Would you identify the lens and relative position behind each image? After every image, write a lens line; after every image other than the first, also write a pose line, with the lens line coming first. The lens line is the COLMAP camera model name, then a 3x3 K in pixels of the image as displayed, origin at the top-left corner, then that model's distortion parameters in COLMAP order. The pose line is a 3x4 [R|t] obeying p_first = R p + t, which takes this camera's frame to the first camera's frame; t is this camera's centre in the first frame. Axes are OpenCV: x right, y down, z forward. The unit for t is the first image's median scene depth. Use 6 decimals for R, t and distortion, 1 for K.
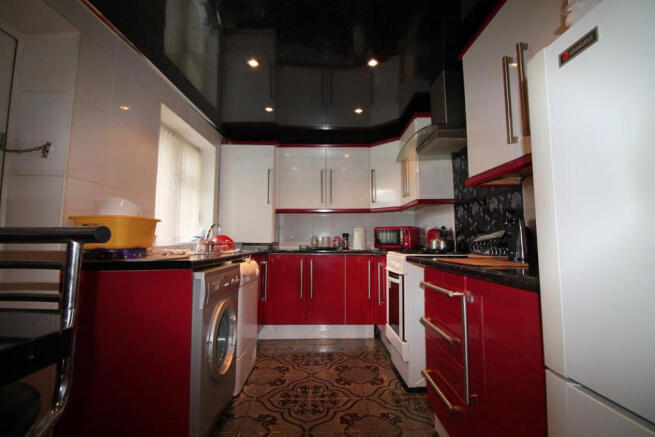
lens RADIAL K [[319.2, 0, 327.5], [0, 319.2, 218.5], [0, 0, 1]] dist [-0.002483, -0.000653]
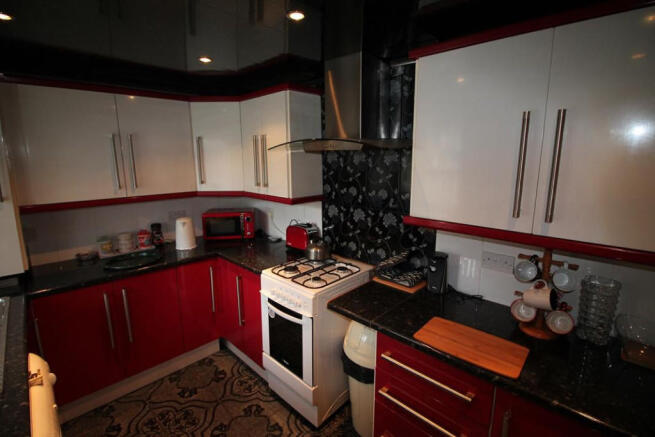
lens RADIAL K [[319.2, 0, 327.5], [0, 319.2, 218.5], [0, 0, 1]] dist [-0.002483, -0.000653]
pose [[0.725061, -0.138506, 0.674613, -0.237183], [-0.043175, 0.968499, 0.245248, -0.254781], [-0.687330, -0.206946, 0.696241, 0.430898]]
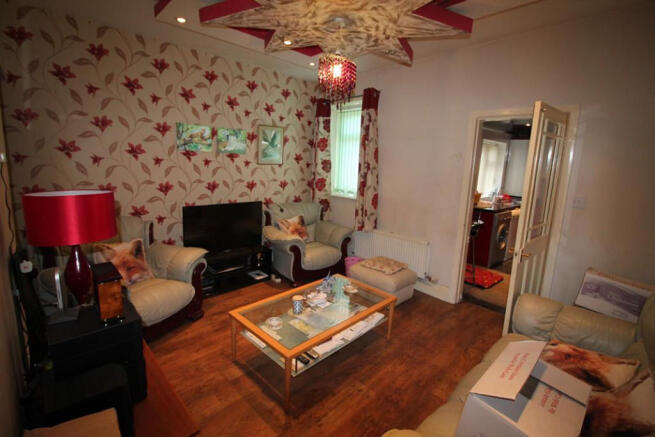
lens RADIAL K [[319.2, 0, 327.5], [0, 319.2, 218.5], [0, 0, 1]] dist [-0.002483, -0.000653]
pose [[0.677312, 0.155535, -0.719066, 0.485145], [0.024076, 0.972187, 0.232964, -0.374280], [0.735301, -0.175101, 0.654730, -1.500534]]
